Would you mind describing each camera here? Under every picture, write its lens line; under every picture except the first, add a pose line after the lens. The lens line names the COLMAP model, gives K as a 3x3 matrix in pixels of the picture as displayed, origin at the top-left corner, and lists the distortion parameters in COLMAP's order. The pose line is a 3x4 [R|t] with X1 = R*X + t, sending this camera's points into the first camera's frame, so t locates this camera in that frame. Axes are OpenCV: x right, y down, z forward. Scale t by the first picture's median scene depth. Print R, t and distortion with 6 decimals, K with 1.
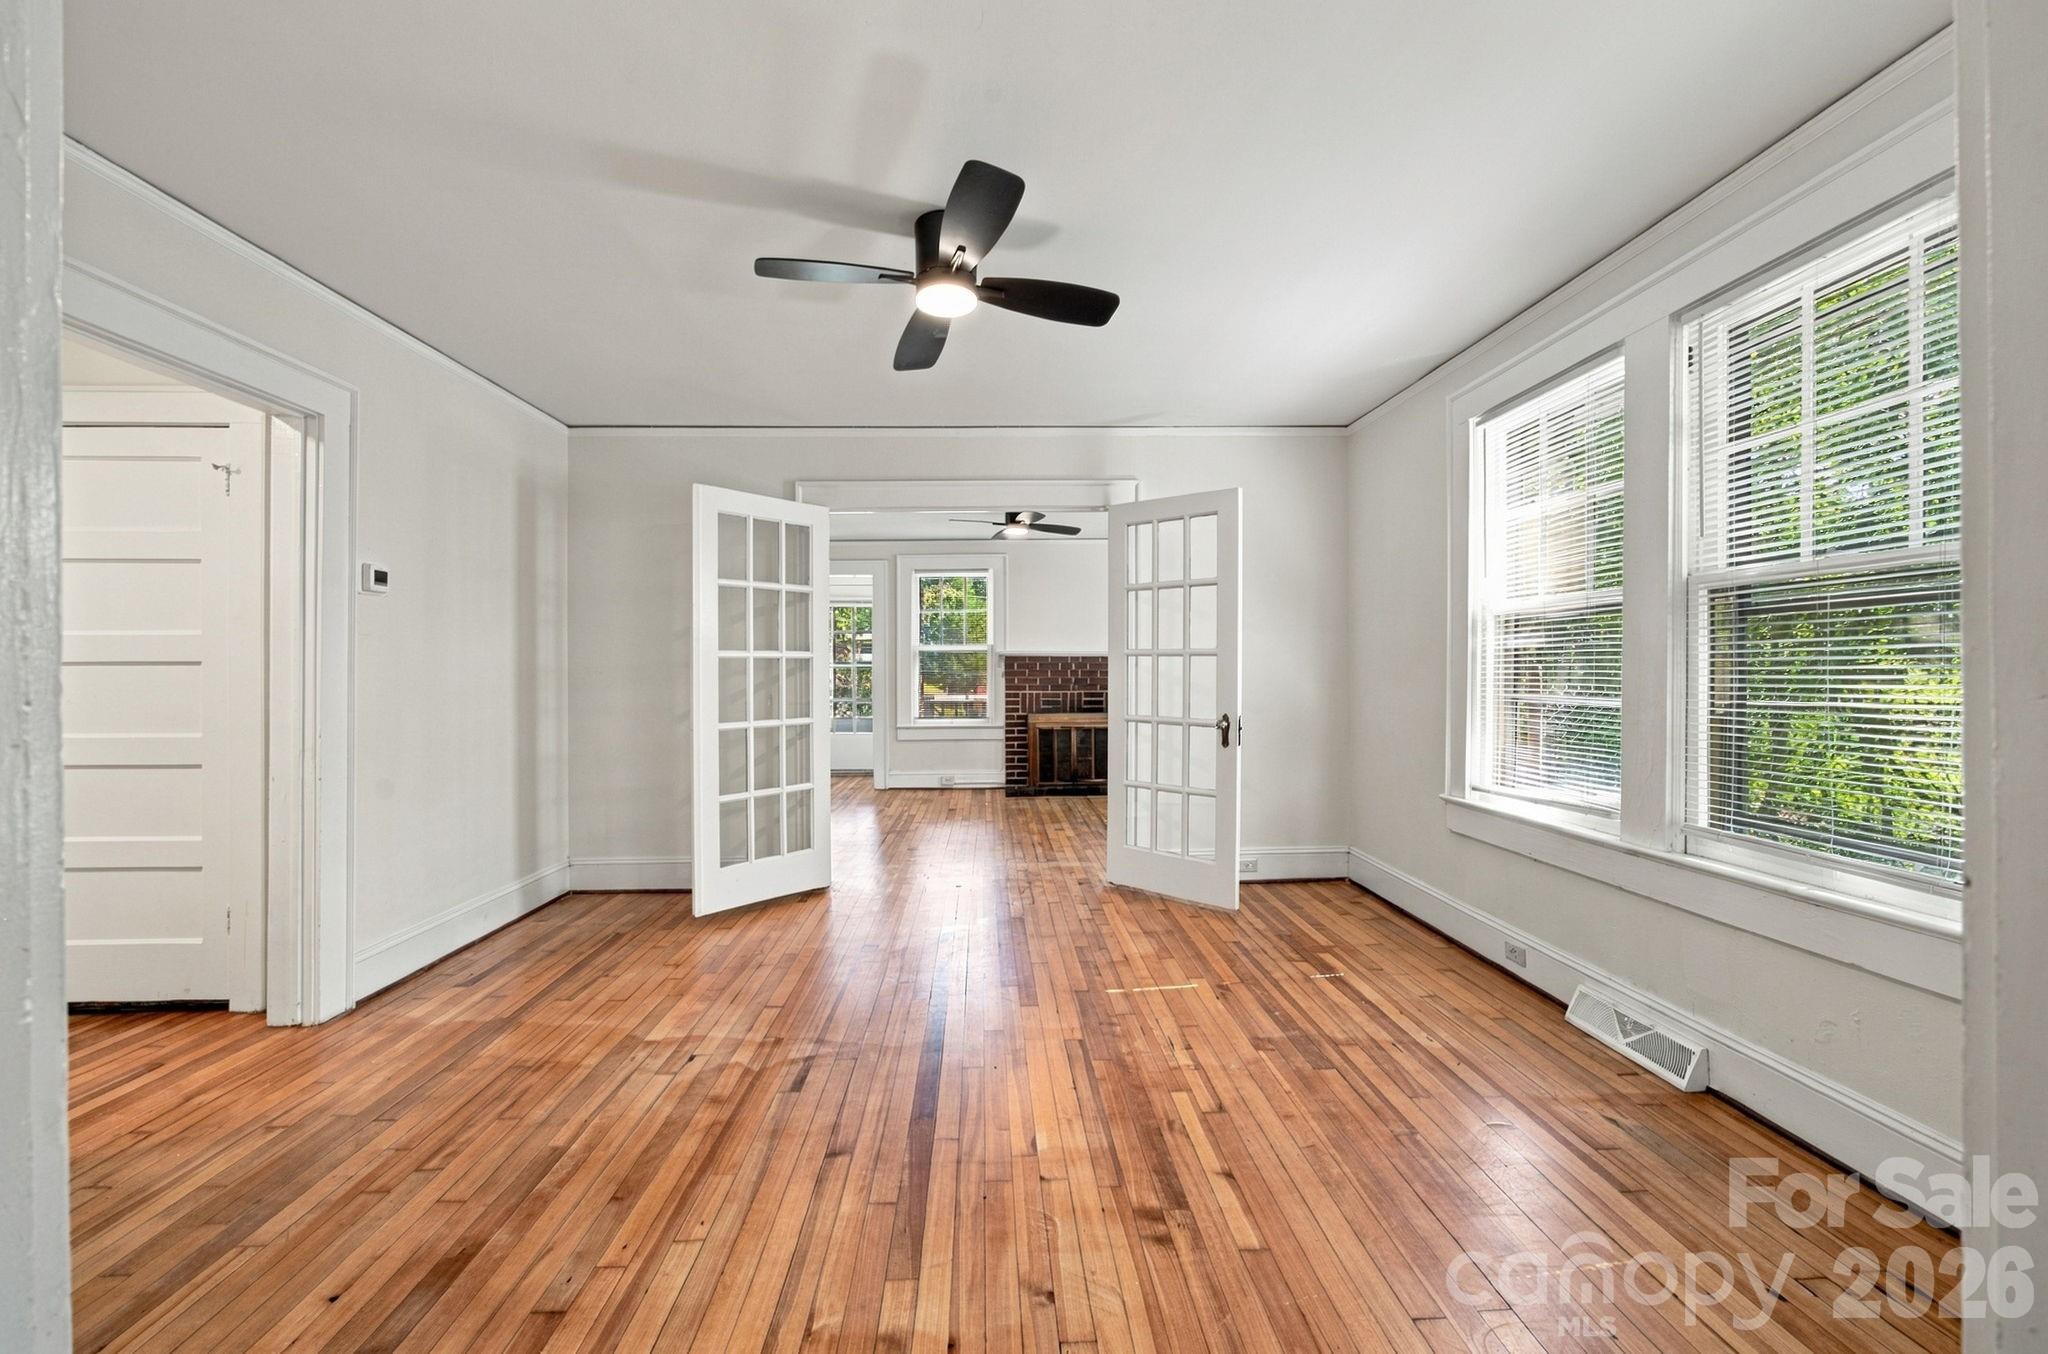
lens RADIAL K [[800.5, 0, 1024.0], [0, 800.5, 677.0], [0, 0, 1]] dist [-0.019473, 0.000205]
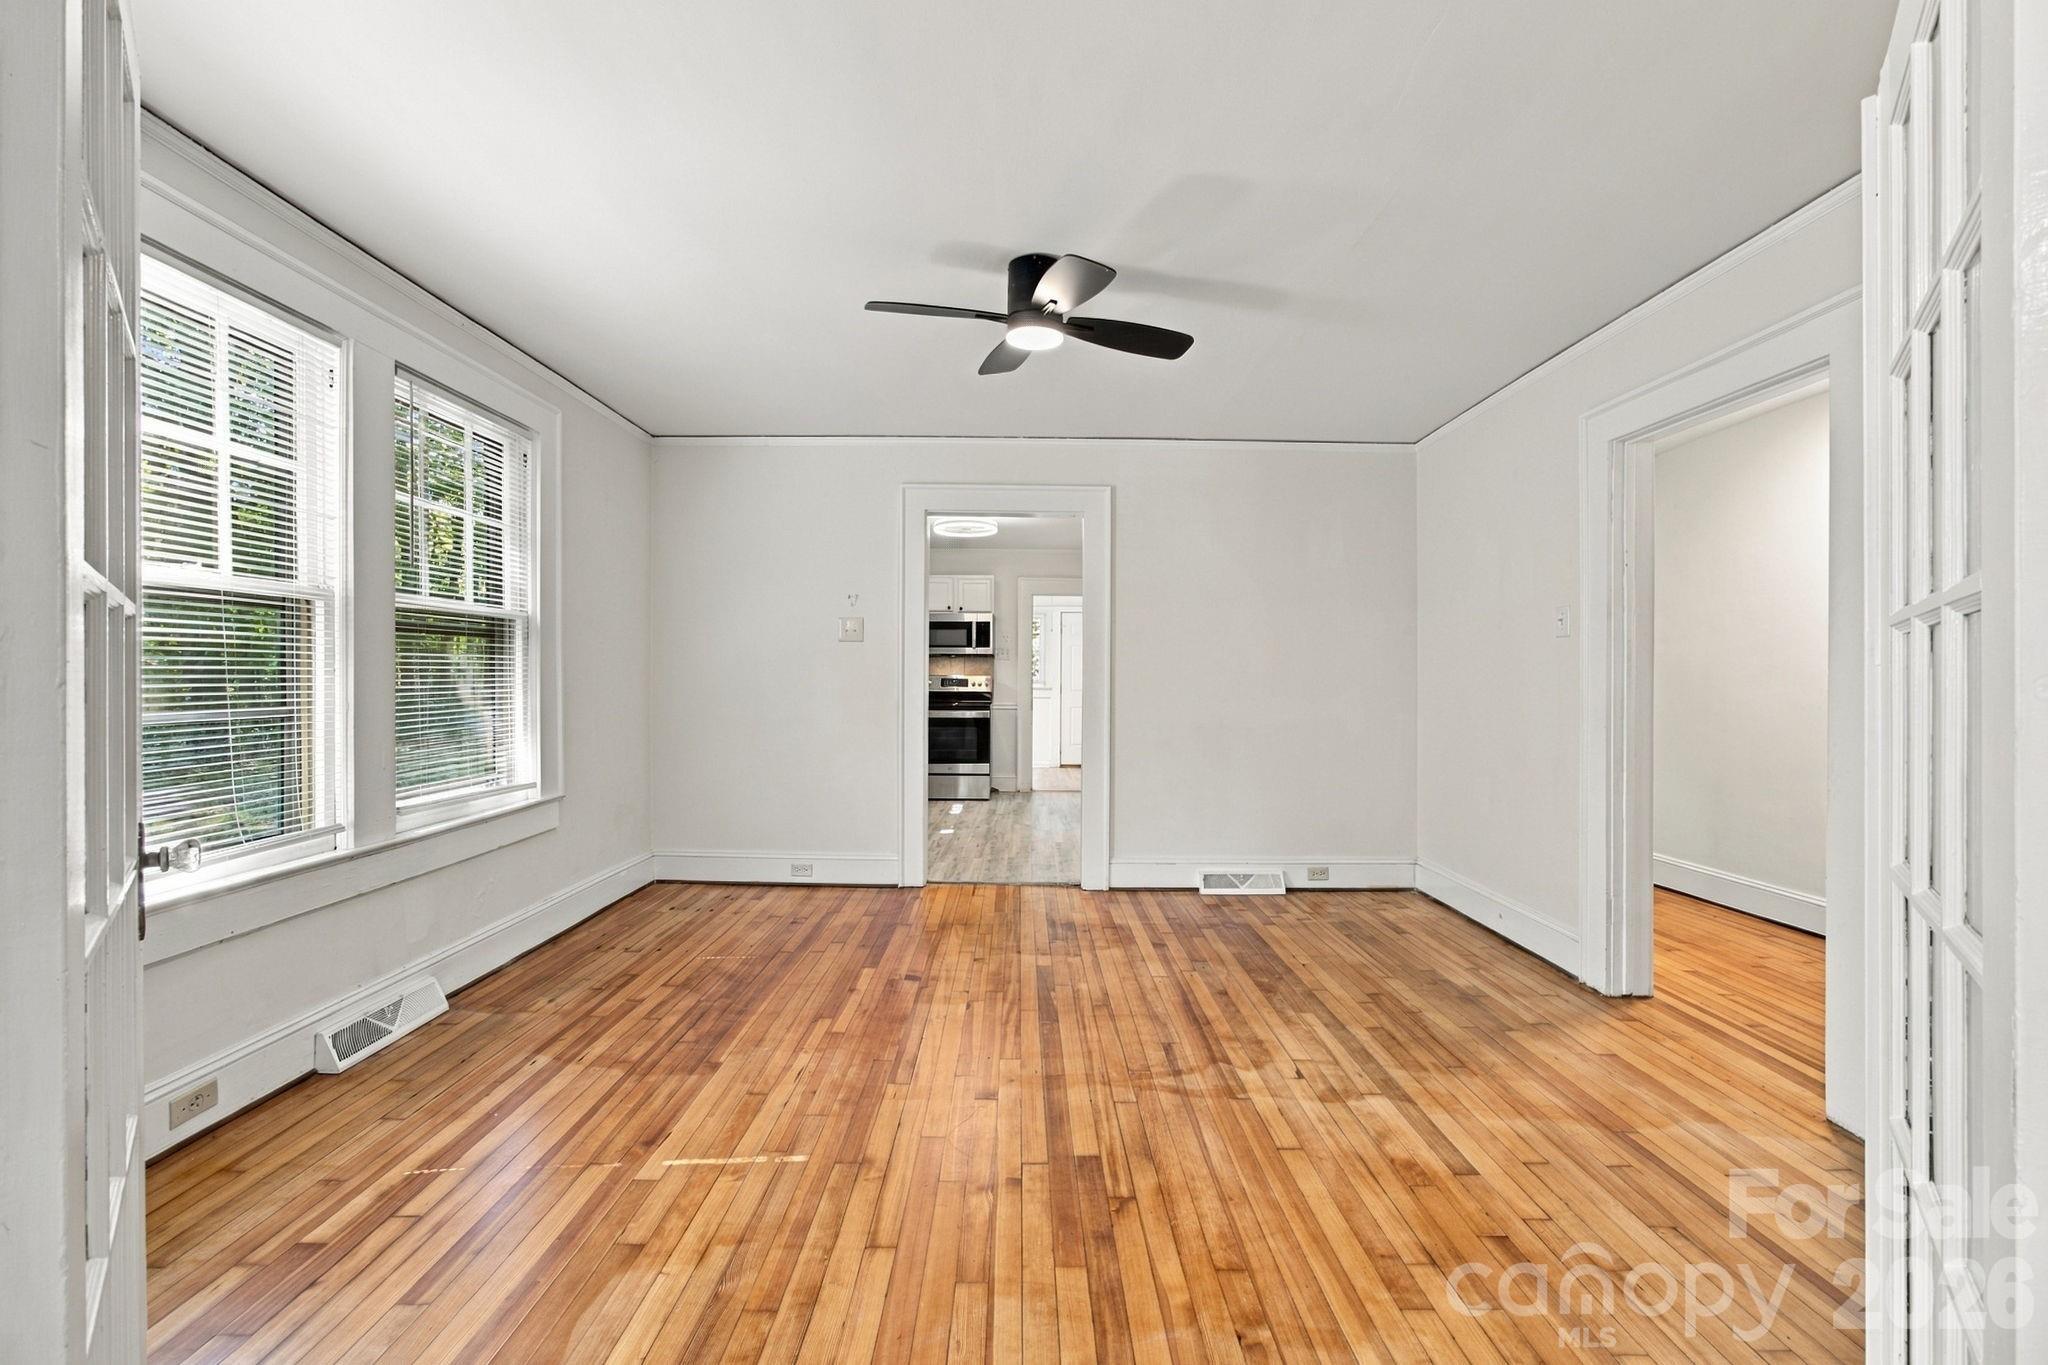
lens RADIAL K [[820.5, 0, 1024.0], [0, 820.5, 682.5], [0, 0, 1]] dist [-0.011536, 0.000044]
pose [[-0.998880, -0.000497, 0.047308, -0.123302], [0.000224, 0.999884, 0.015241, -0.014468], [-0.047310, 0.015235, -0.998764, 1.925961]]
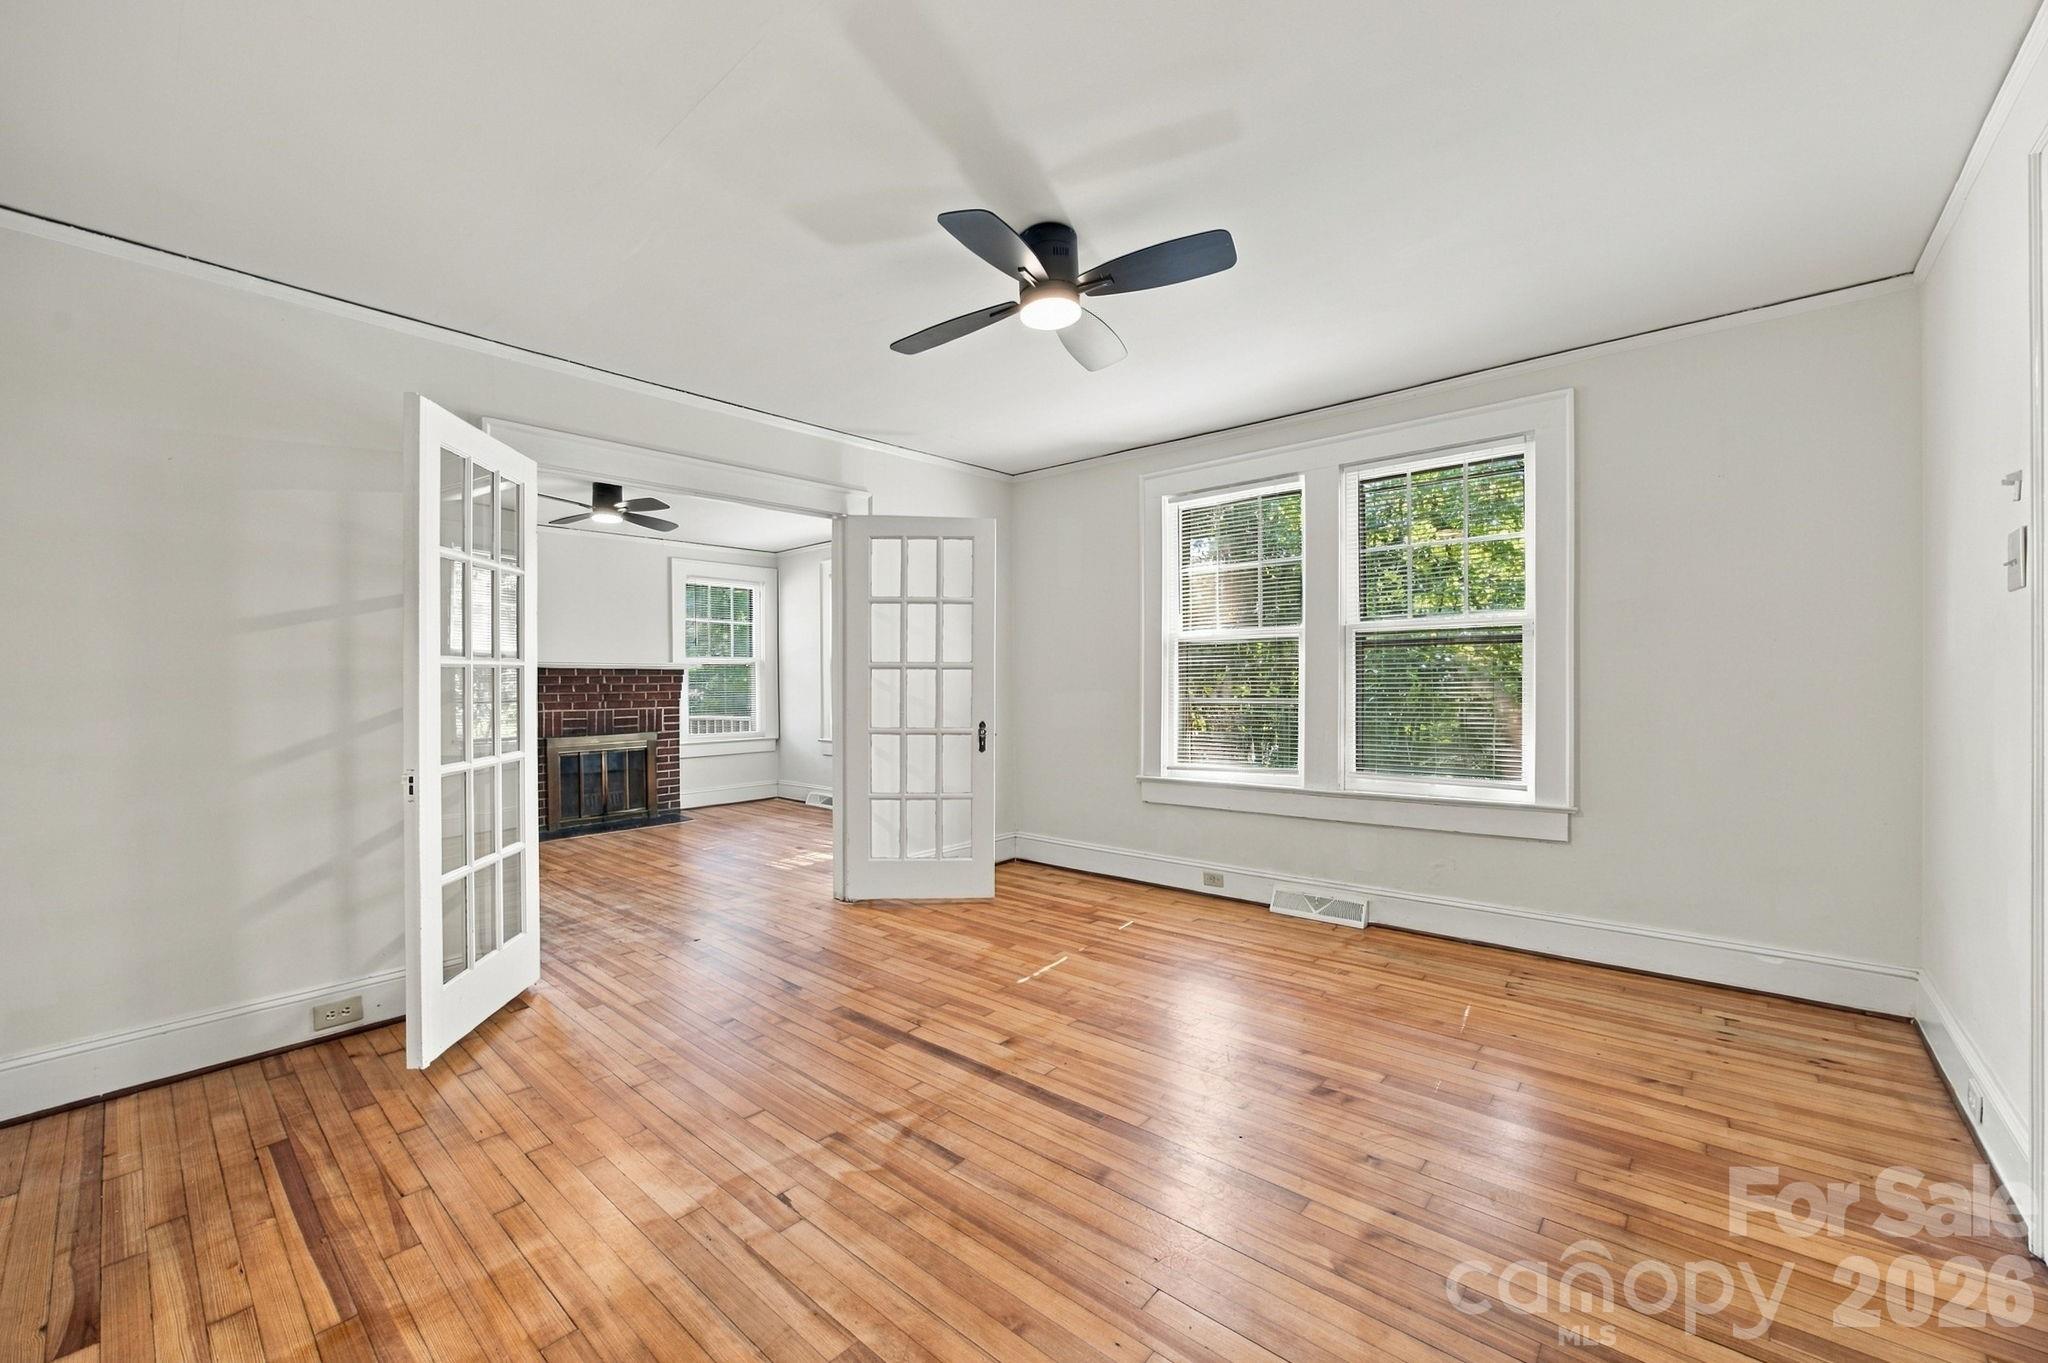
lens RADIAL K [[793.8, 0, 1024.0], [0, 793.8, 681.5], [0, 0, 1]] dist [-0.036908, 0.000027]
pose [[0.687421, -0.001456, 0.726258, -0.763772], [0.011039, 0.999903, -0.008444, 0.000586], [-0.726175, 0.013822, 0.687371, 0.308687]]
